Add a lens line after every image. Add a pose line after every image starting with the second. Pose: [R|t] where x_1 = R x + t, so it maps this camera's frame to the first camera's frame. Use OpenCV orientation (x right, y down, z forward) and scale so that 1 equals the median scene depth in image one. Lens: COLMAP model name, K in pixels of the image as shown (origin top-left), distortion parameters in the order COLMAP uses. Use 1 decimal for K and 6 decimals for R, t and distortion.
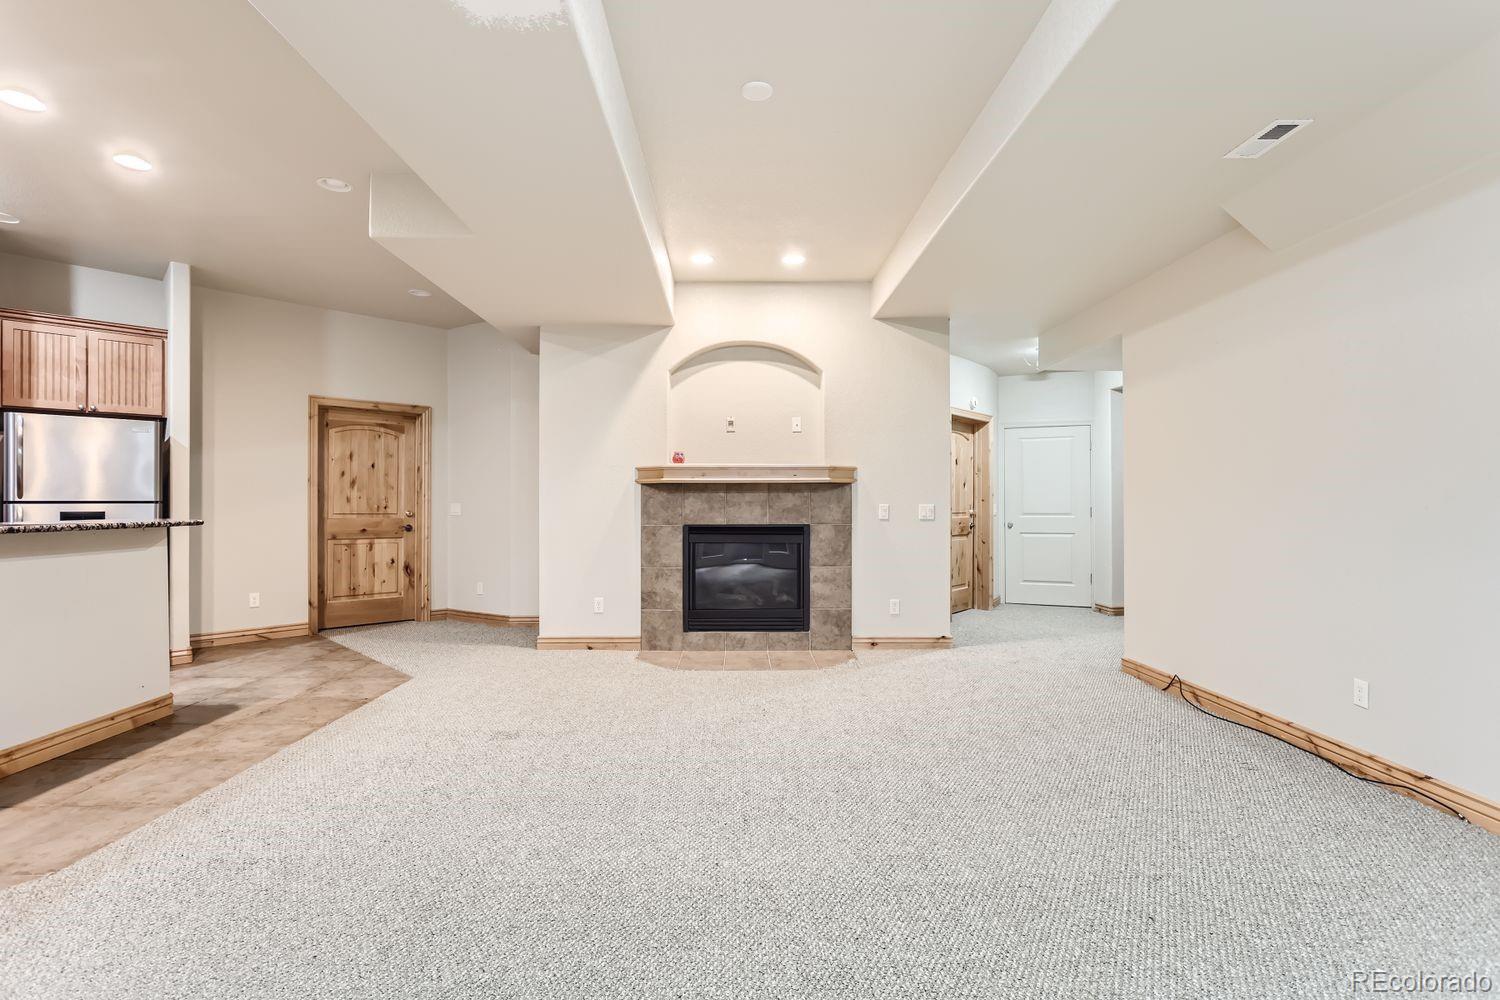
lens RADIAL K [[733.5, 0, 748.7], [0, 733.5, 504.8], [0, 0, 1]] dist [-0.006010, 0.000765]
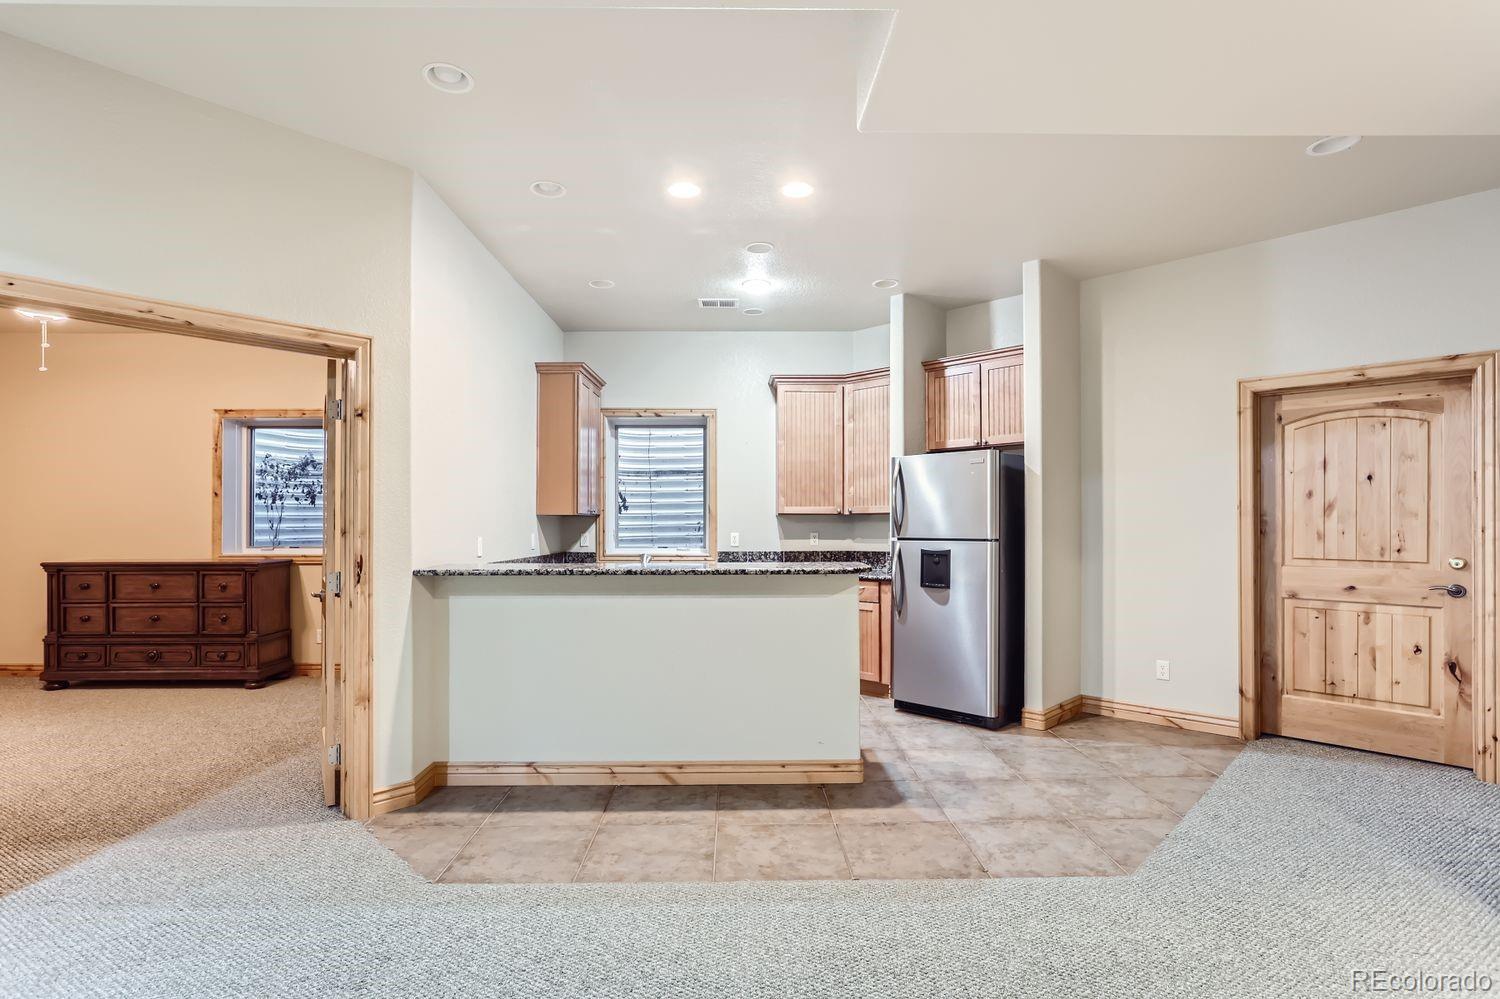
lens RADIAL K [[733.5, 0, 752.5], [0, 733.5, 512.5], [0, 0, 1]] dist [-0.006010, 0.000765]
pose [[-0.005037, -0.010765, -0.999929, 0.066736], [0.001410, 0.999941, -0.010772, -0.020887], [0.999986, -0.001464, -0.005021, 0.532223]]
